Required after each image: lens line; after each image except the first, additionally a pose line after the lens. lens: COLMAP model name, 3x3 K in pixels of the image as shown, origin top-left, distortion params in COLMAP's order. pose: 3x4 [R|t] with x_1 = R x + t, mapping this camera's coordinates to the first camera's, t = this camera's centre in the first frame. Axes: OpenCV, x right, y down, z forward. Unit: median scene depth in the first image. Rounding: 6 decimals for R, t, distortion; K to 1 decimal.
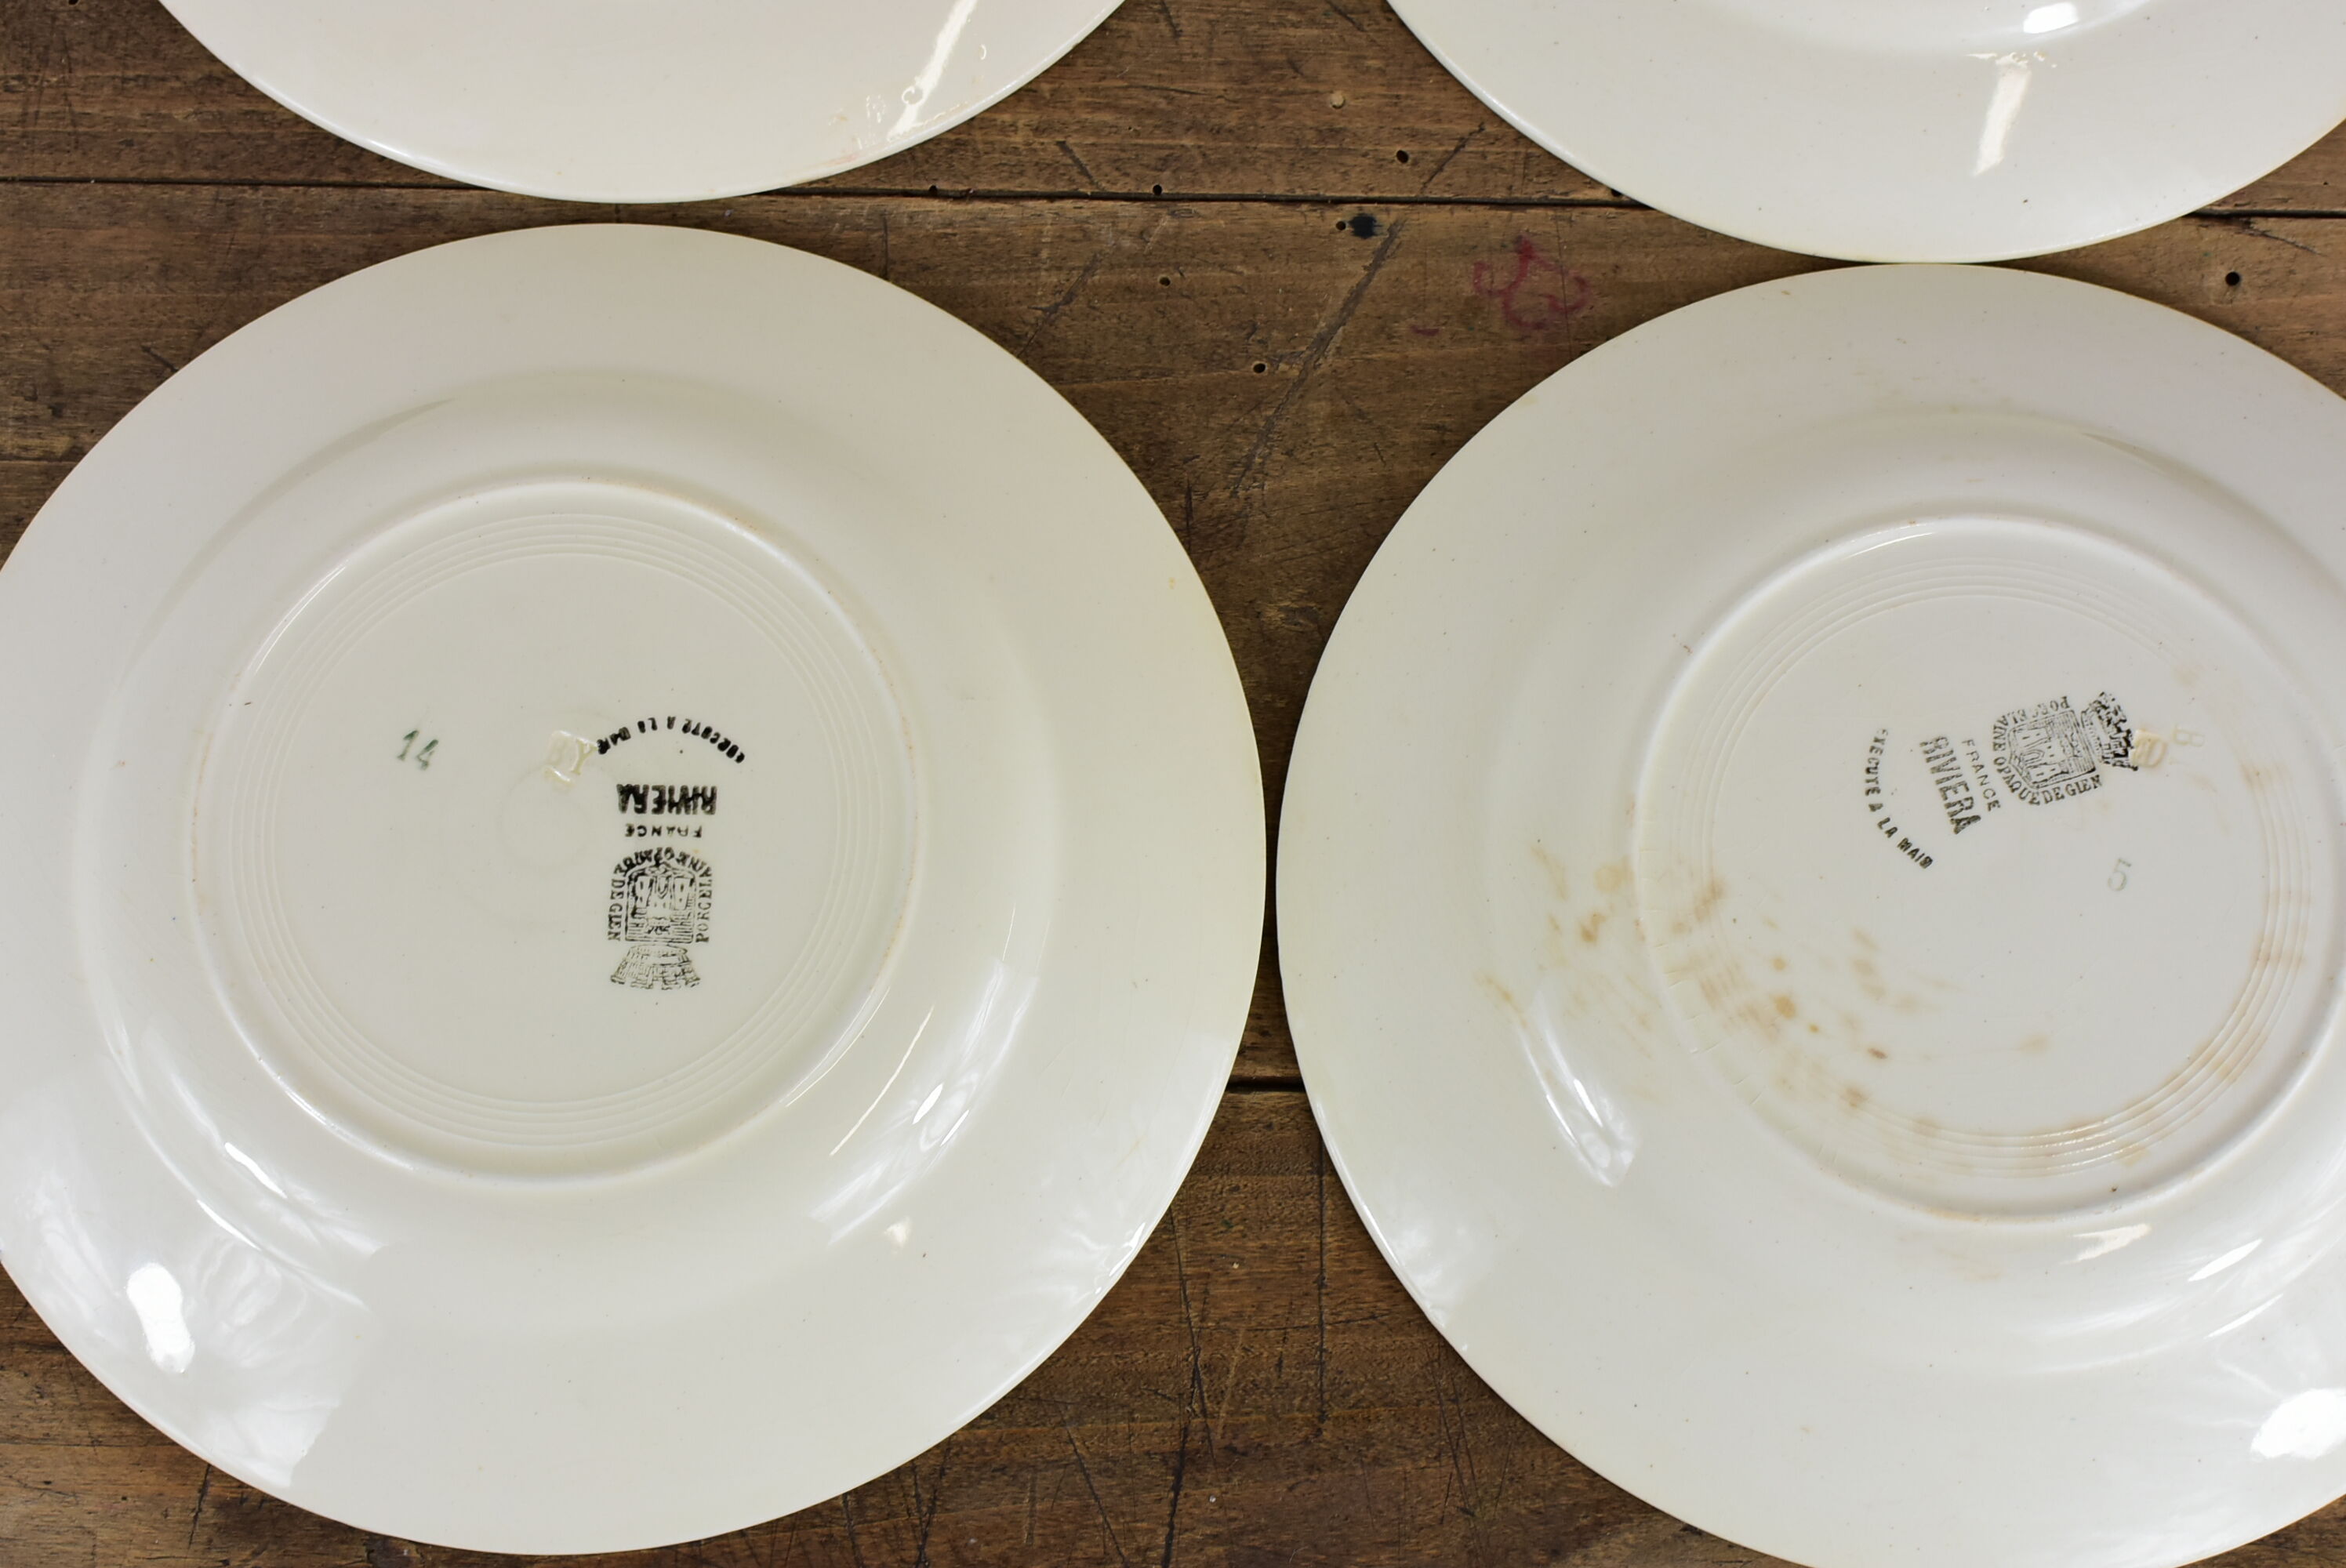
lens RADIAL K [[3590.8, 0, 1173.0], [0, 3590.8, 784.0], [0, 0, 1]] dist [-0.008441, 0.054873]
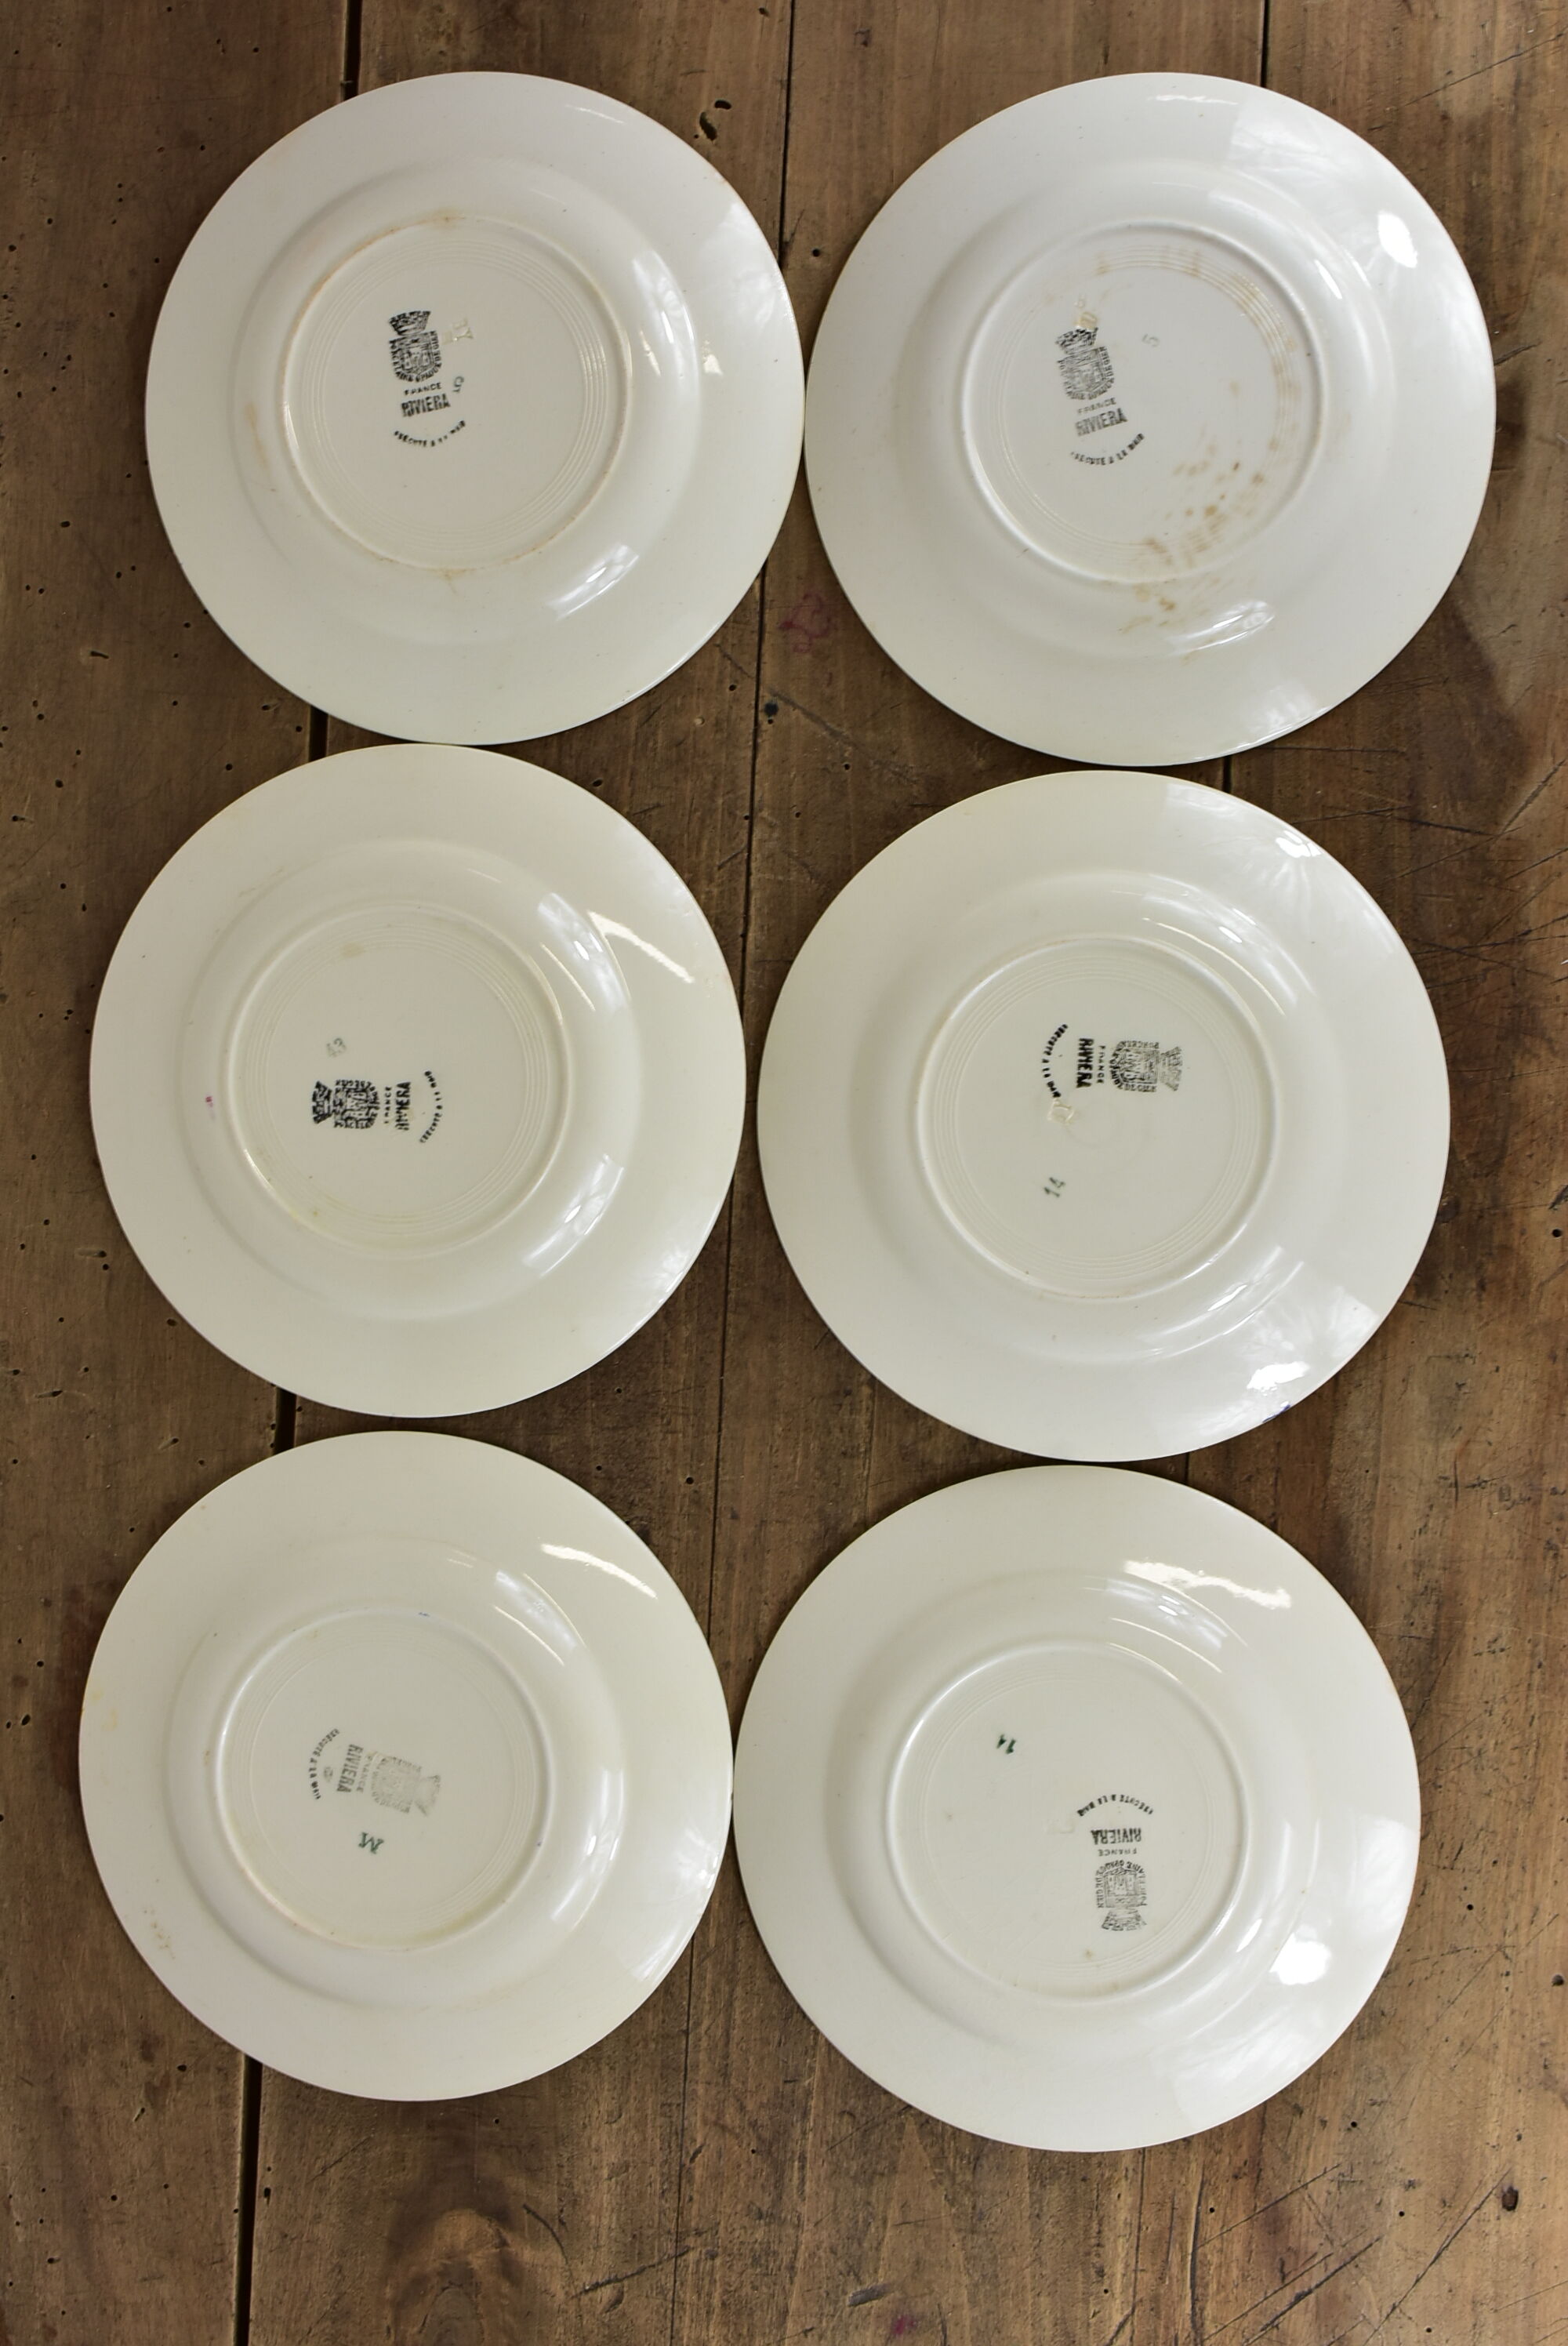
lens RADIAL K [[3590.8, 0, 784.0], [0, 3590.8, 1173.0], [0, 0, 1]] dist [-0.008441, 0.054873]
pose [[0.035247, -0.999150, -0.021358, -0.153141], [0.993421, 0.032699, 0.109756, -0.353521], [-0.108964, -0.025086, 0.993729, -0.908748]]
